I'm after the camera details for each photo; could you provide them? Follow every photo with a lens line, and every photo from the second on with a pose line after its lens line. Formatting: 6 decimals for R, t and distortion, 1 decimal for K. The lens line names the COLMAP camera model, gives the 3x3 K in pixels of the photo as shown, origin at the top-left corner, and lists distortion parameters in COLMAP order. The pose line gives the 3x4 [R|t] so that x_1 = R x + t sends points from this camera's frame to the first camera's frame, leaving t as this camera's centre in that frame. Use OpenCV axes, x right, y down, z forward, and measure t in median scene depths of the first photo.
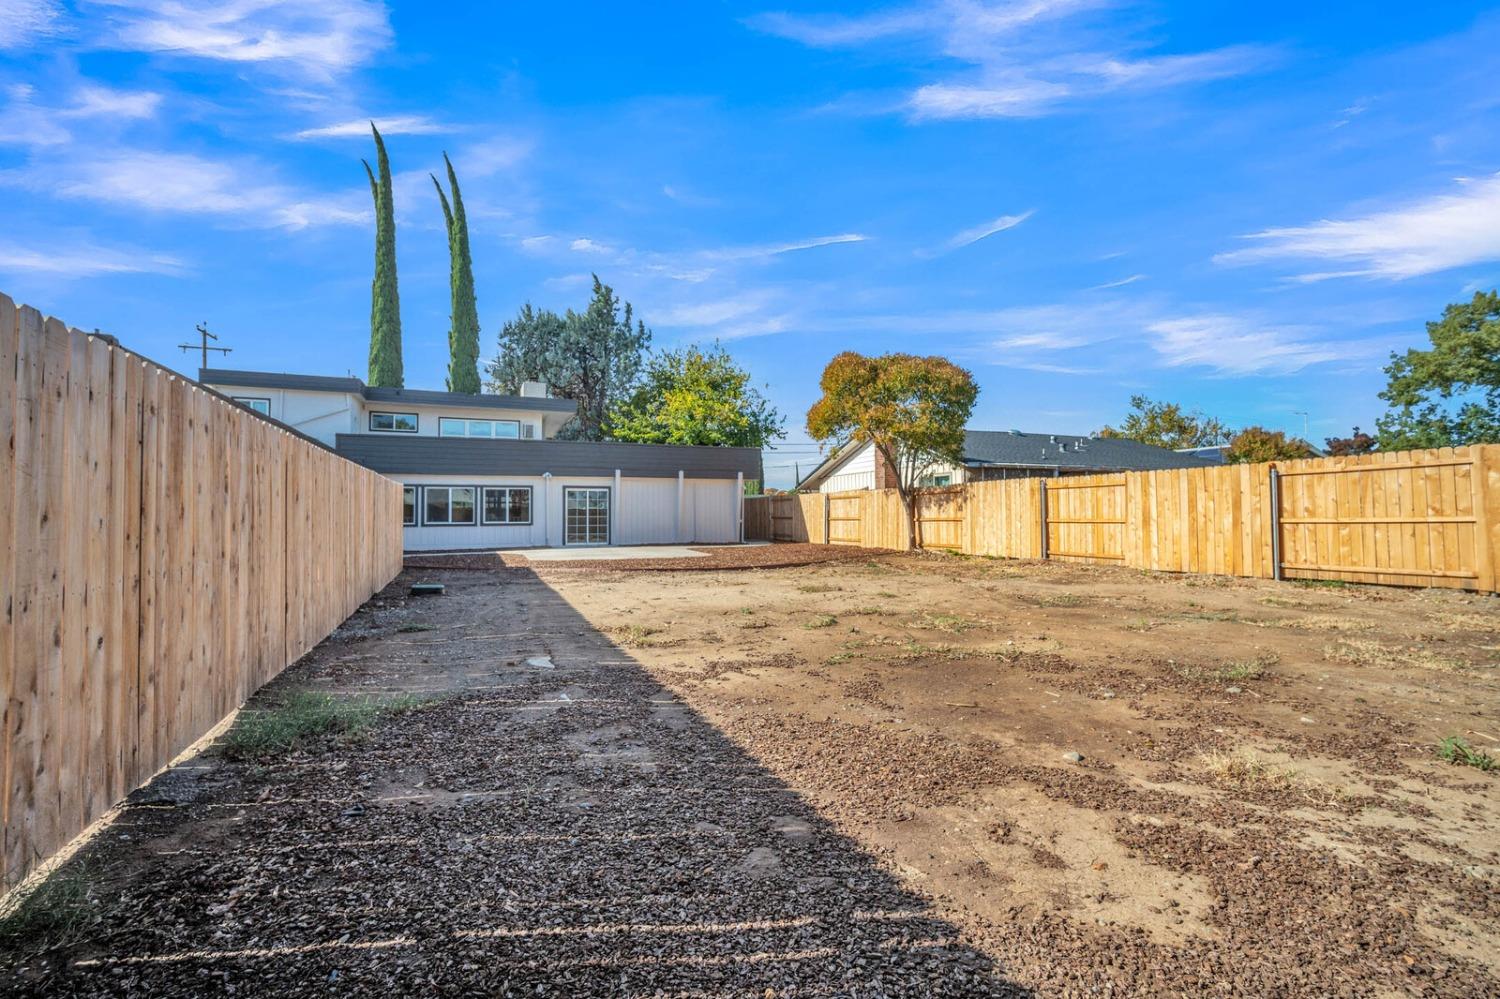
lens RADIAL K [[658.6, 0, 750.2], [0, 658.6, 506.7], [0, 0, 1]] dist [-0.013896, 0.000285]
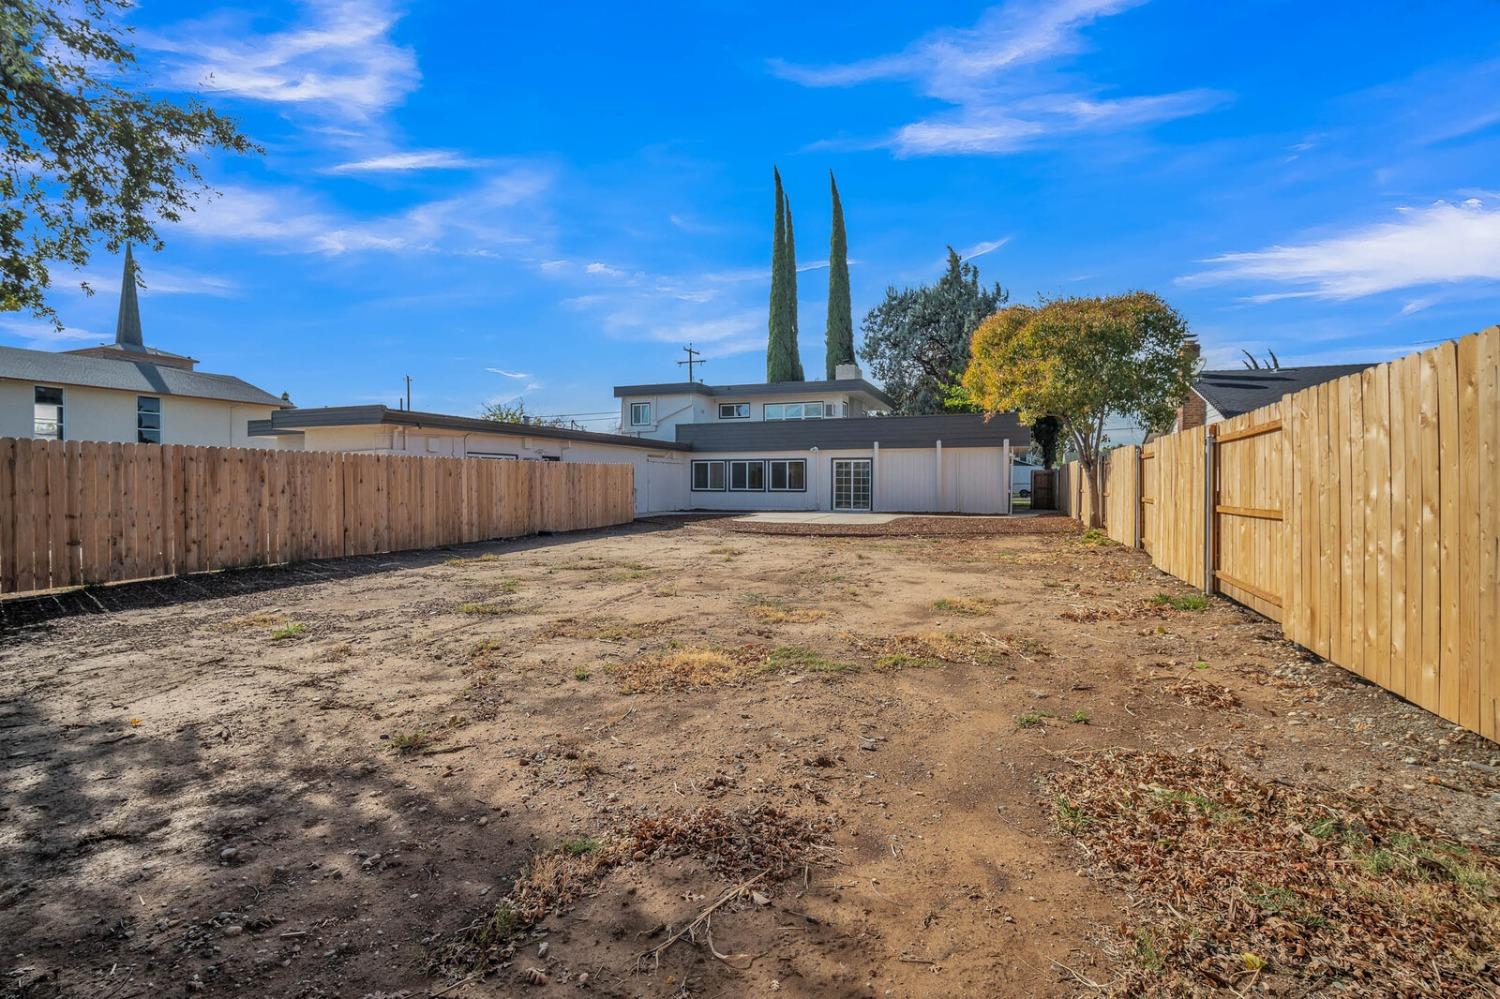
lens RADIAL K [[658.6, 0, 750.2], [0, 658.6, 506.7], [0, 0, 1]] dist [-0.013896, 0.000285]
pose [[0.723163, 0.033540, -0.689862, 0.508394], [0.004554, 0.998567, 0.053323, -0.011275], [0.690662, -0.041703, 0.721974, 0.087001]]
